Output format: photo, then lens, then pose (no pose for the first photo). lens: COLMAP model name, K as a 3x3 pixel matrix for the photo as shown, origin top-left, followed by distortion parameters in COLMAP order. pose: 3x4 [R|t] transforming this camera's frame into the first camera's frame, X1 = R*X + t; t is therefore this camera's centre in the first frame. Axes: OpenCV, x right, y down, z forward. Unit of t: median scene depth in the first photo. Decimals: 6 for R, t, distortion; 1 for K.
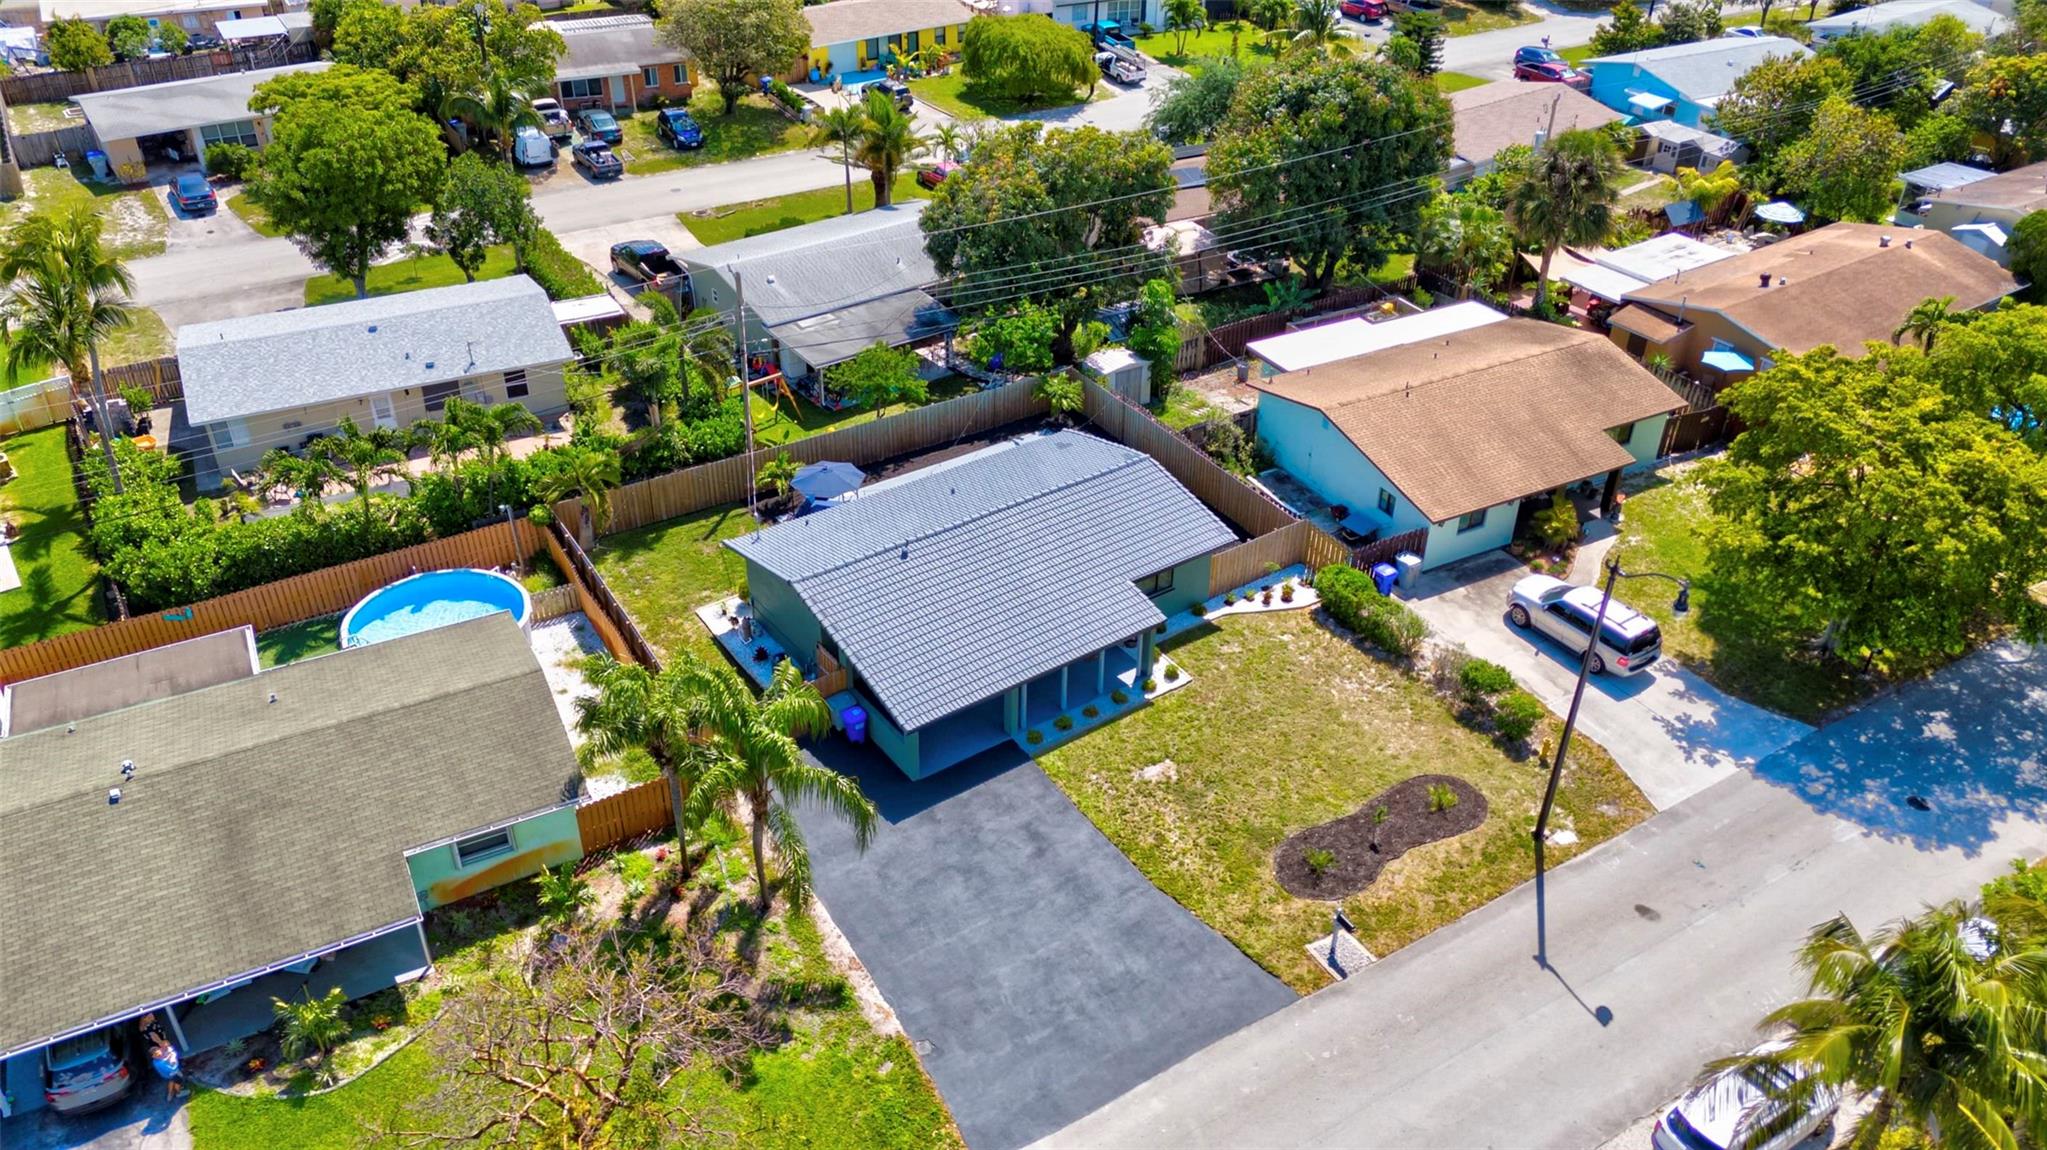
lens RADIAL K [[1500.4, 0, 1023.5], [0, 1500.4, 575.0], [0, 0, 1]] dist [0.088861, -0.082621]
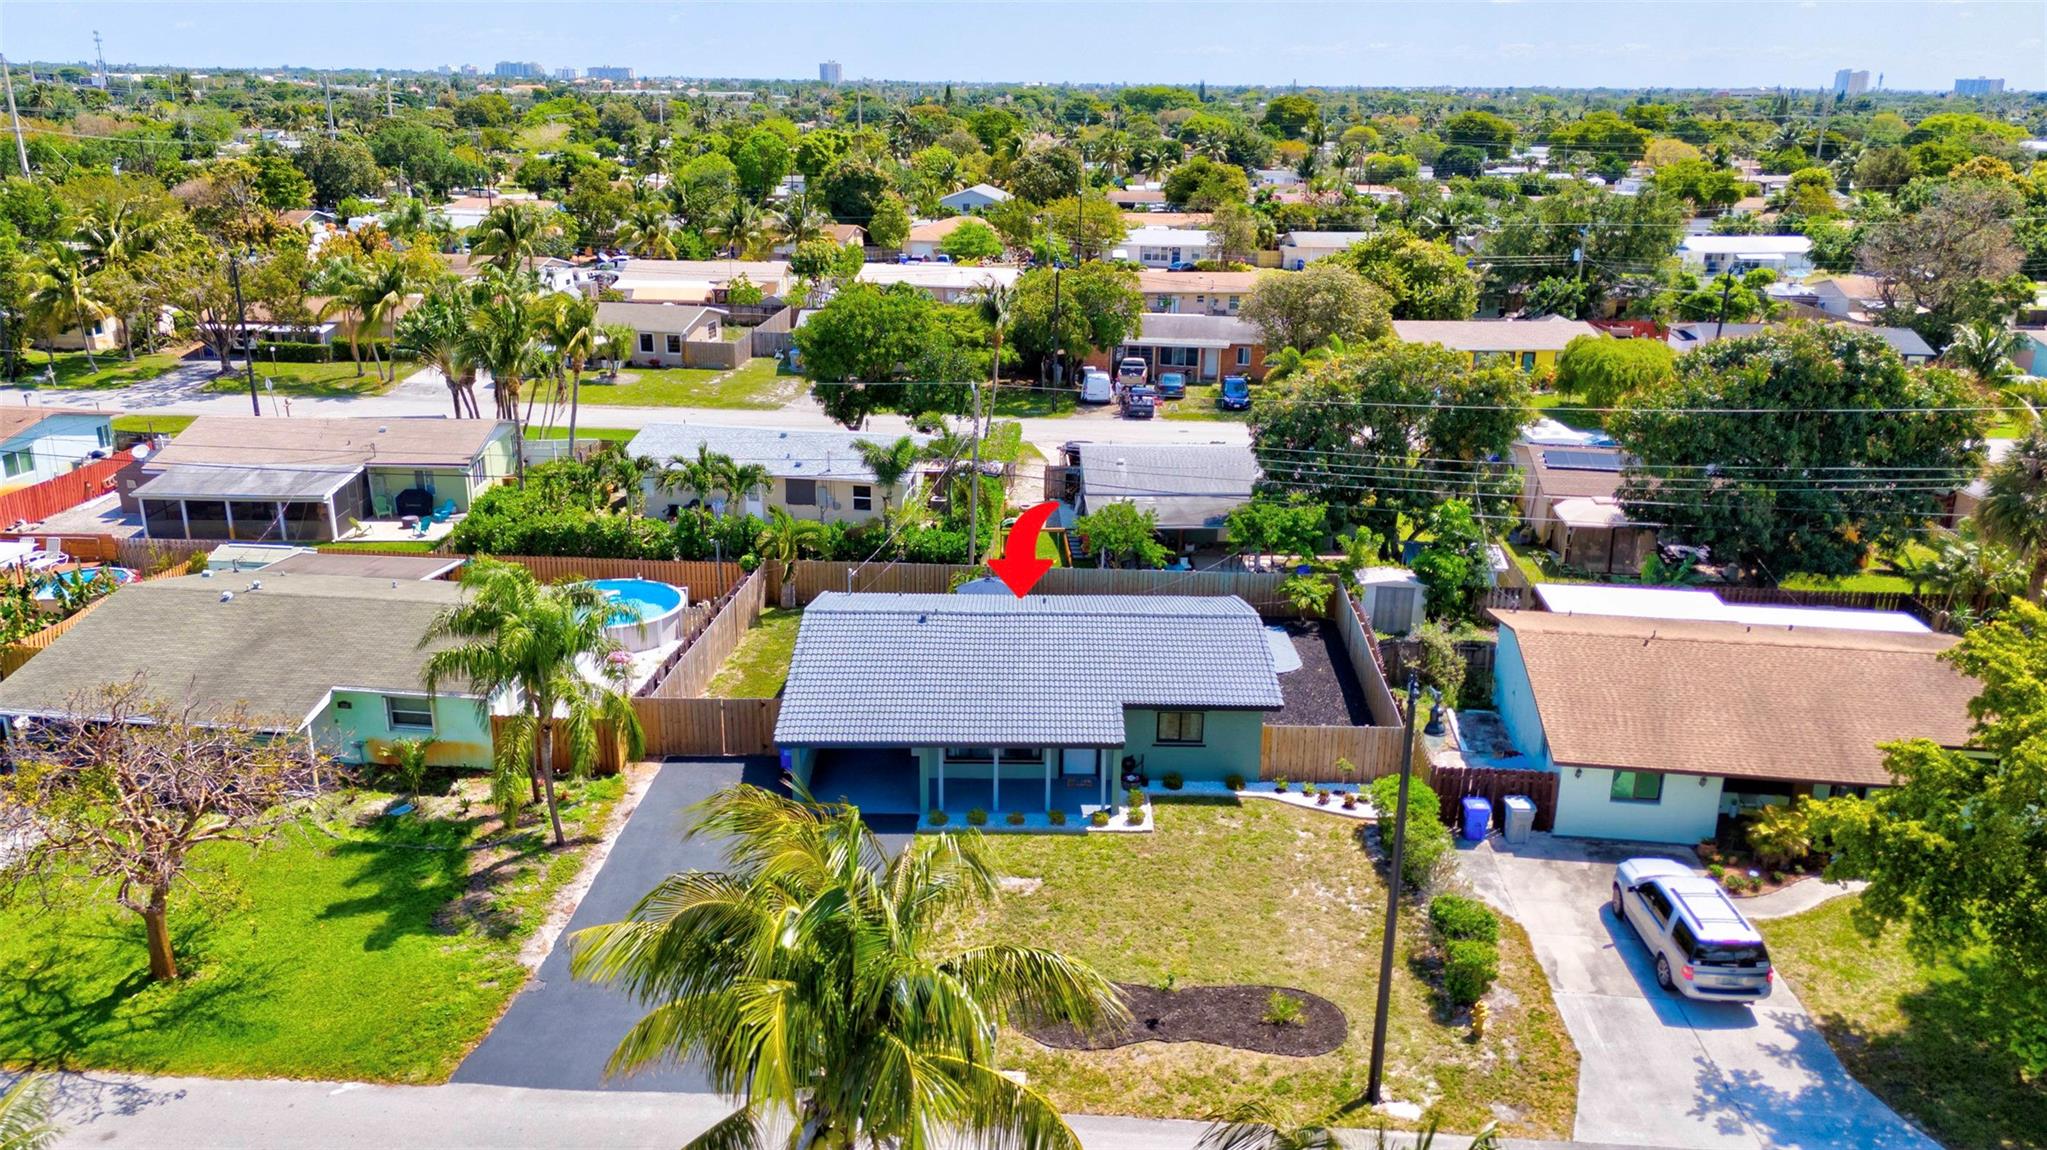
lens RADIAL K [[1500.4, 0, 1023.5], [0, 1500.4, 575.0], [0, 0, 1]] dist [0.088861, -0.082621]
pose [[0.815970, 0.178416, -0.549873, 0.377035], [-0.321565, 0.930529, -0.175251, 0.081889], [0.480405, 0.319819, 0.816656, 0.167063]]
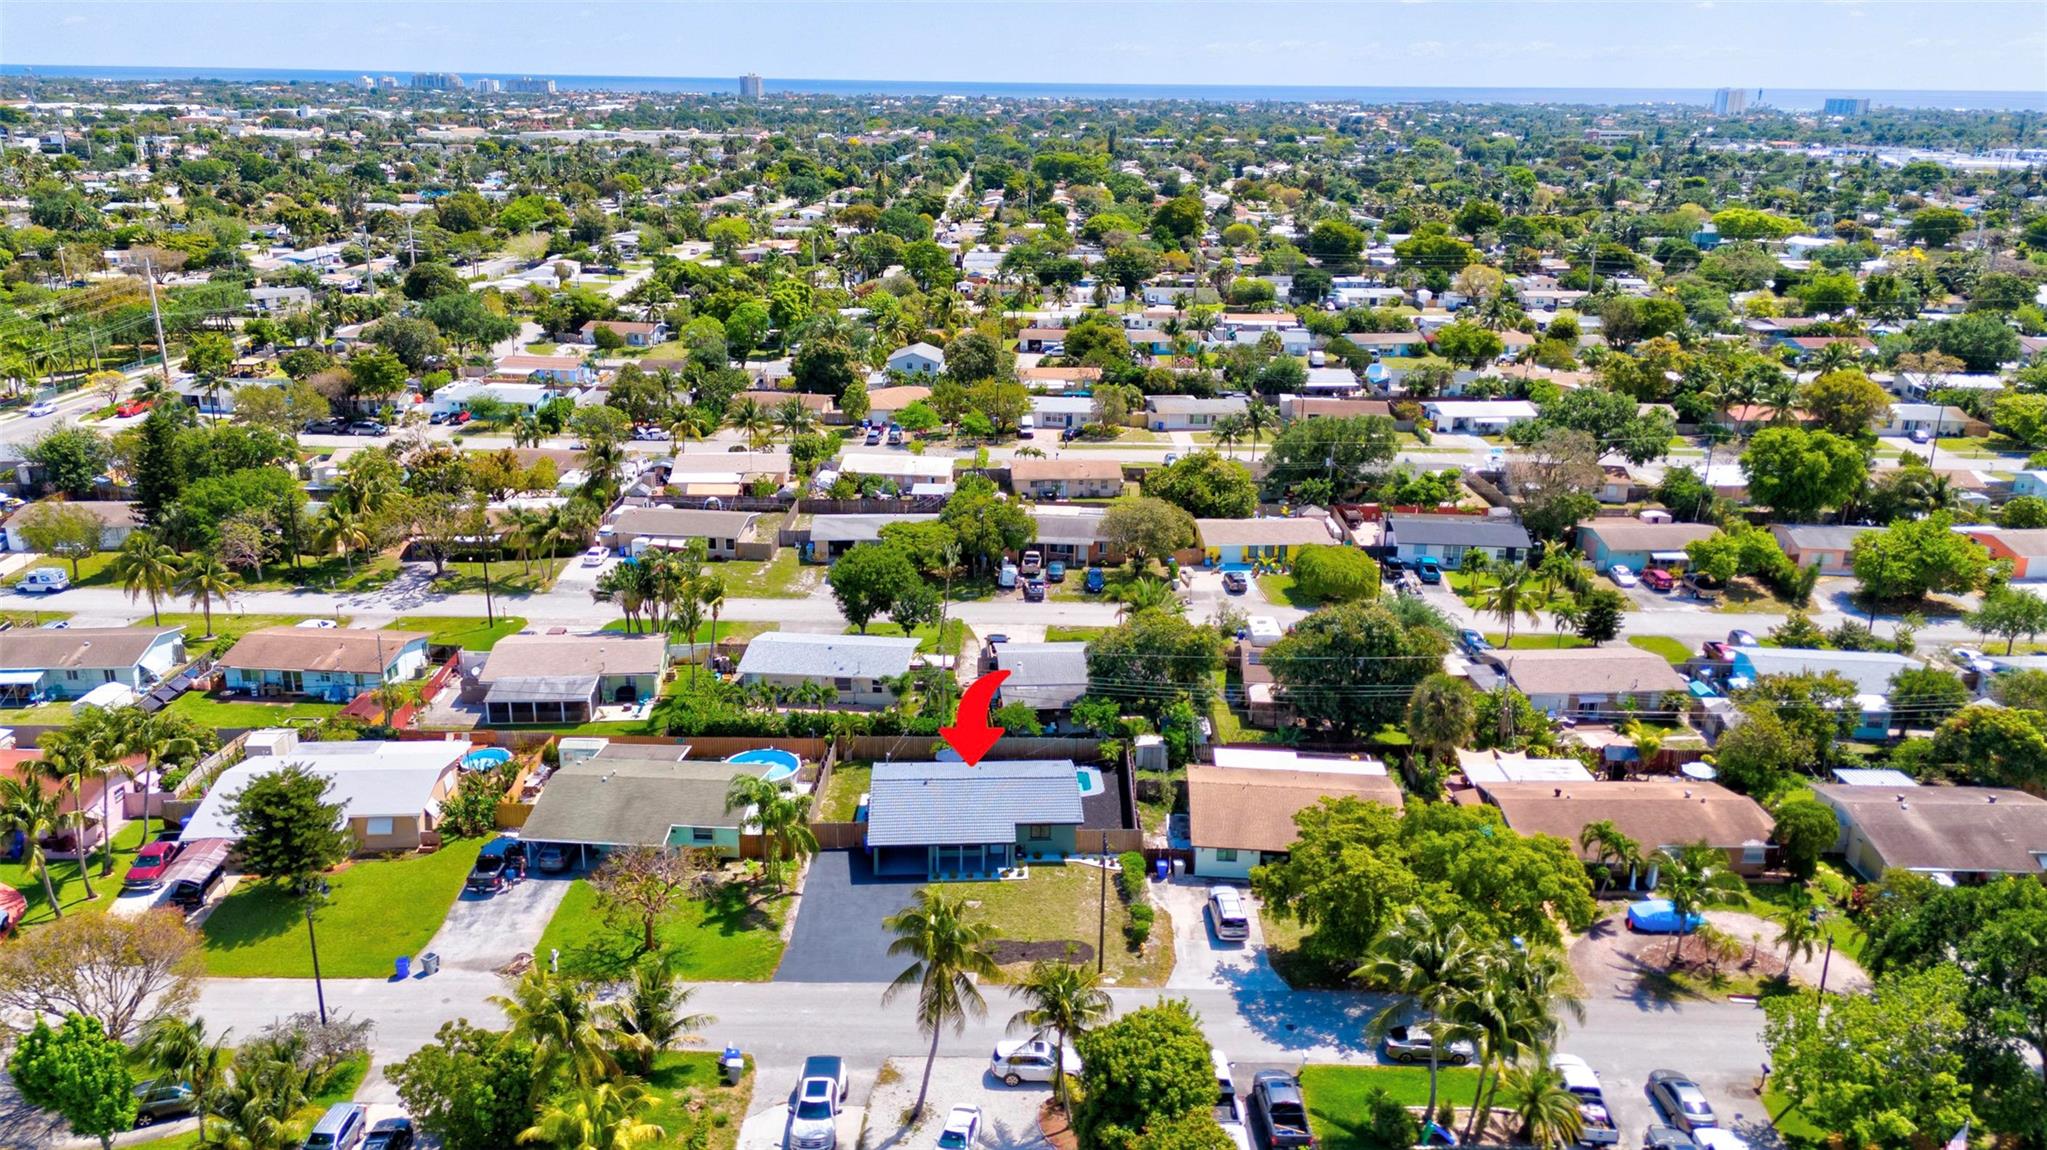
lens RADIAL K [[1495.5, 0, 1023.5], [0, 1495.5, 575.0], [0, 0, 1]] dist [0.111070, -0.001299]
pose [[0.844566, 0.166402, -0.508939, 0.812475], [-0.298109, 0.935679, -0.188774, 0.053651], [0.444791, 0.311152, 0.839849, -0.631125]]
